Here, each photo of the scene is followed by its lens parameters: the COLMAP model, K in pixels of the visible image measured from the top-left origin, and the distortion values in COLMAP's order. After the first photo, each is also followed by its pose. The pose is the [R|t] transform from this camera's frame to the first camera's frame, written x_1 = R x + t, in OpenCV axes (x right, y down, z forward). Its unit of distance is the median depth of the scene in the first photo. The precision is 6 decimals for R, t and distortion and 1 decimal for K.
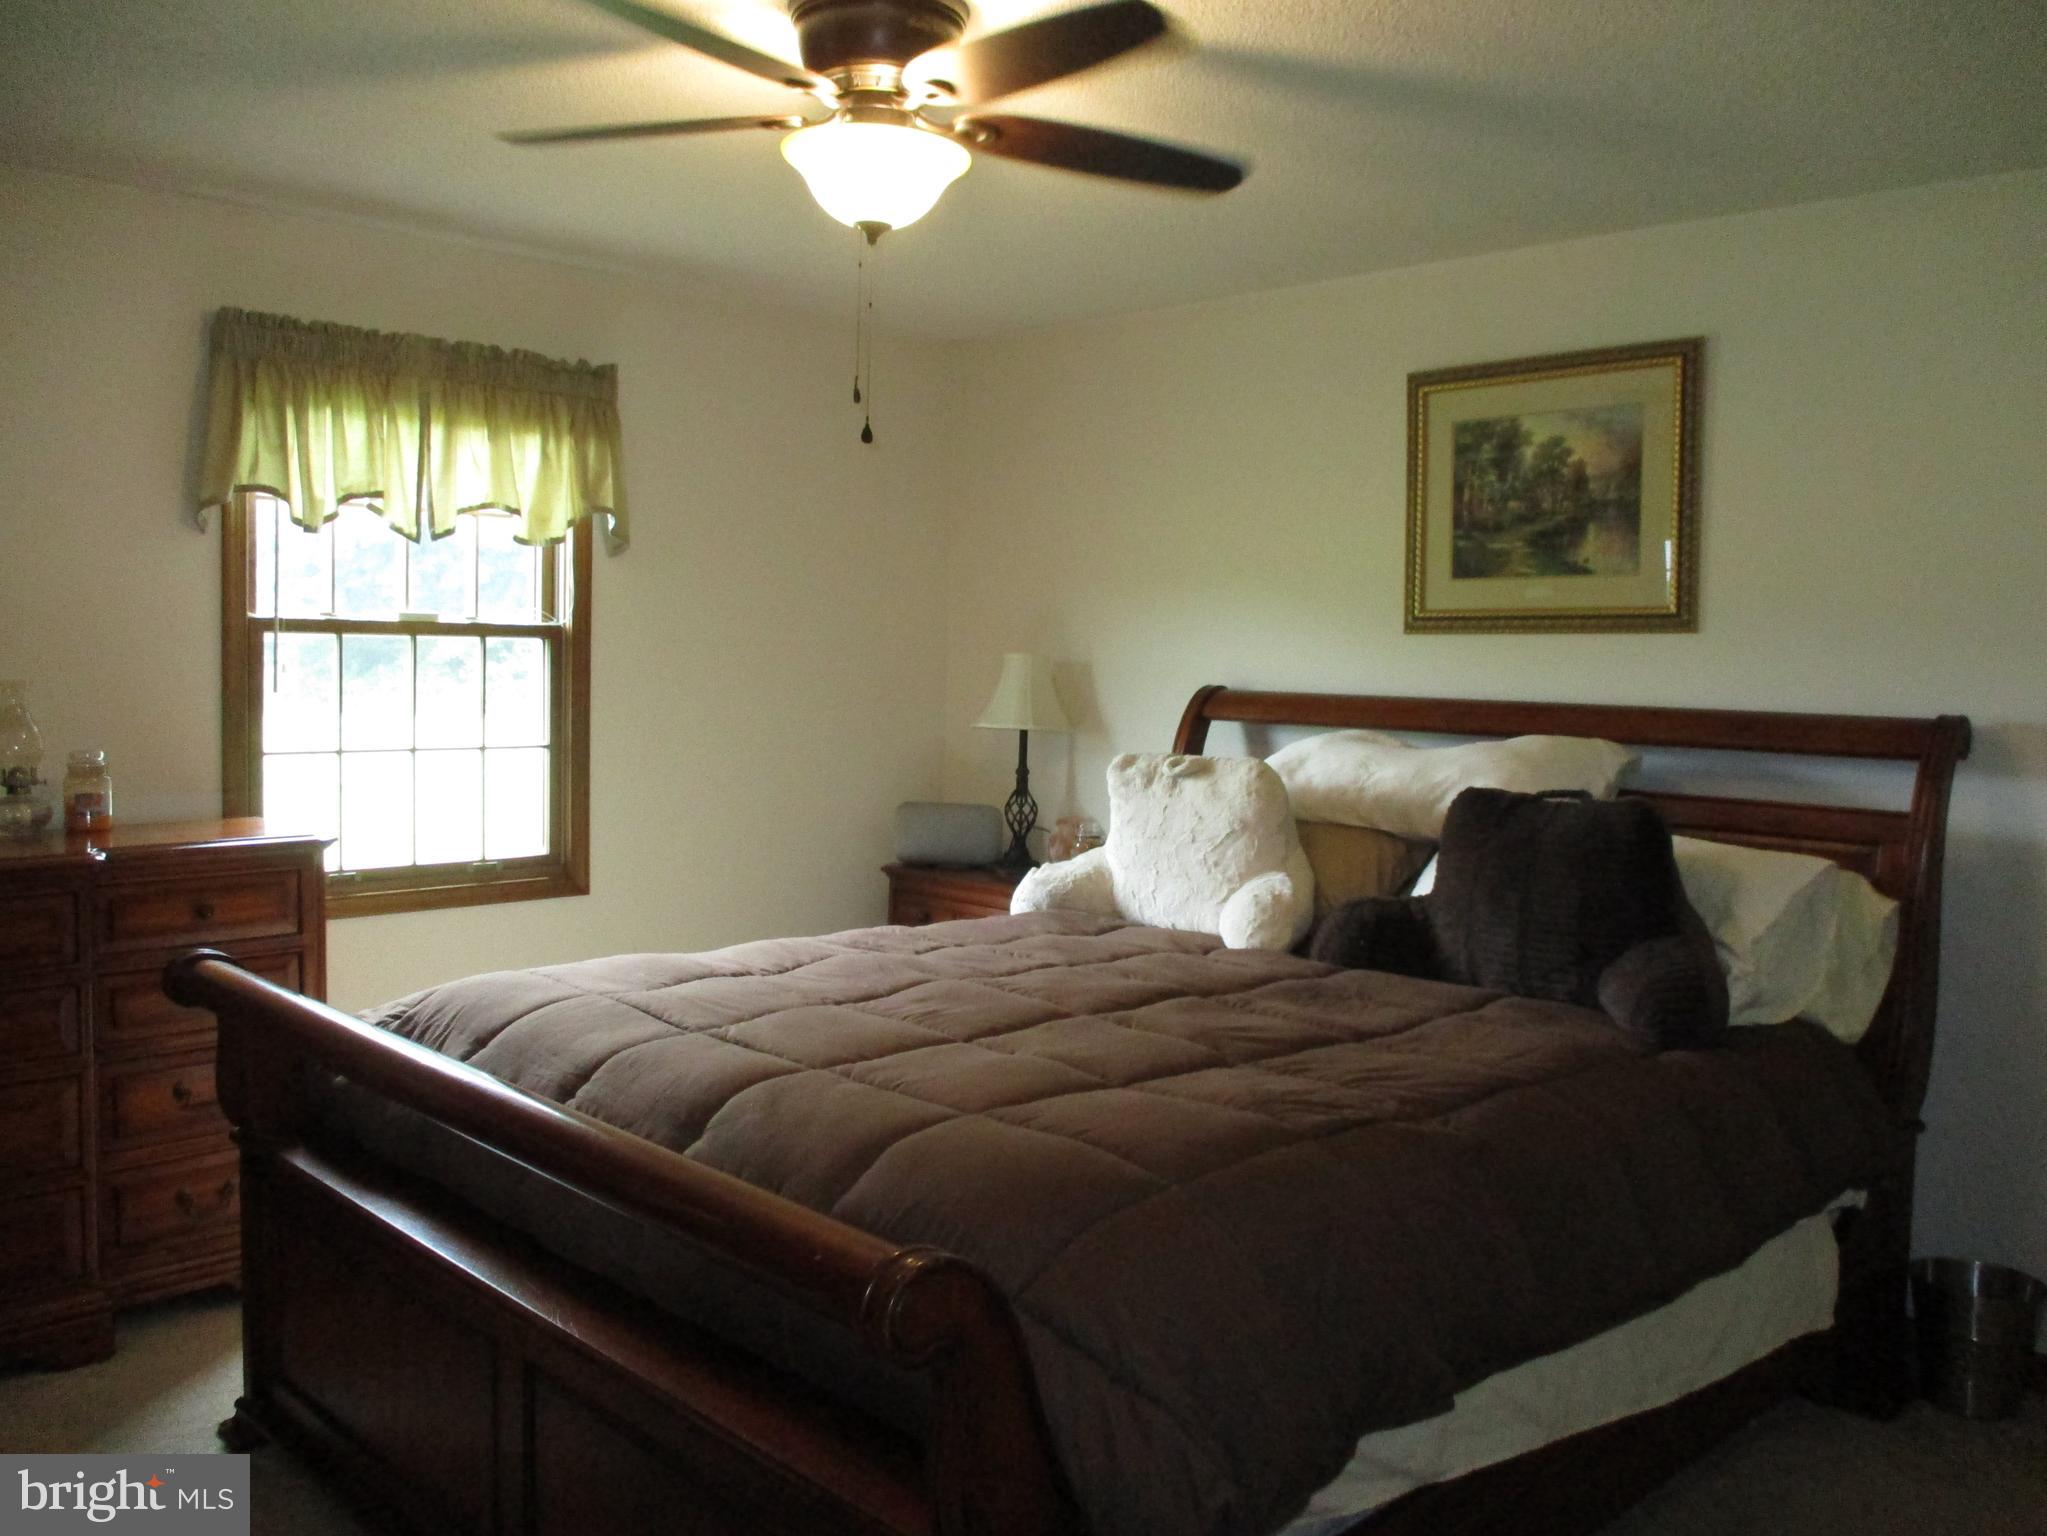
lens RADIAL K [[1696.8, 0, 1015.1], [0, 1696.8, 779.7], [0, 0, 1]] dist [-0.024467, -0.000021]
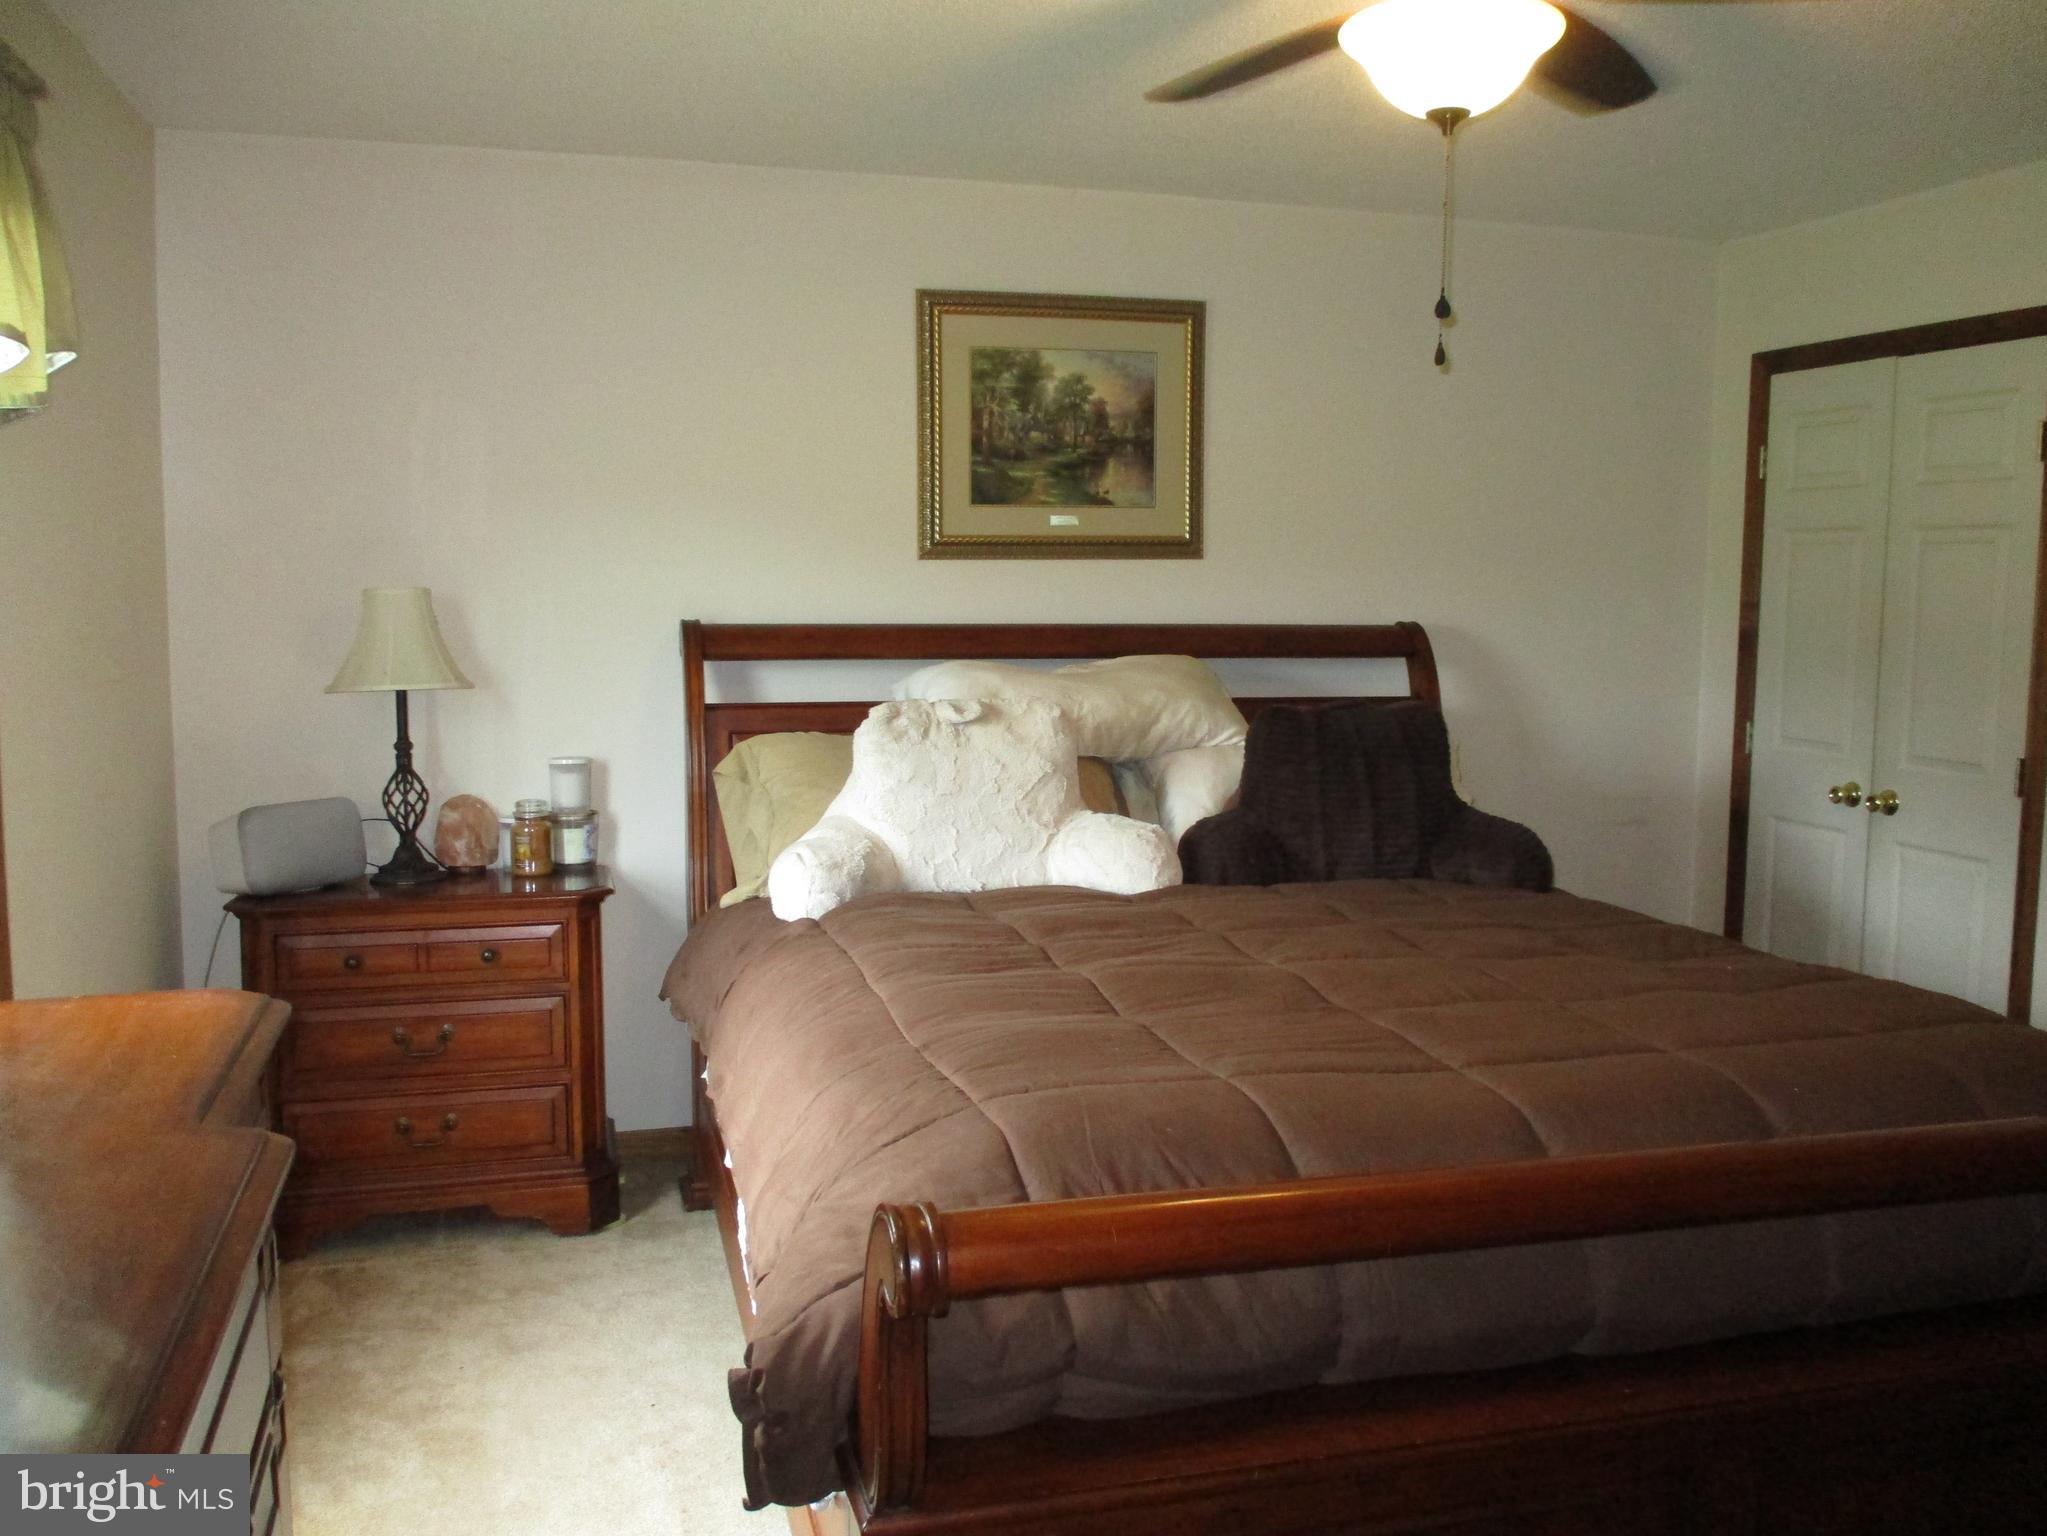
lens RADIAL K [[1696.8, 0, 1020.2], [0, 1696.8, 750.0], [0, 0, 1]] dist [-0.024467, -0.000021]
pose [[0.488733, -0.100494, 0.866627, -0.633851], [0.070689, 0.994639, 0.075473, -0.050313], [-0.869565, 0.024375, 0.493216, 0.506056]]
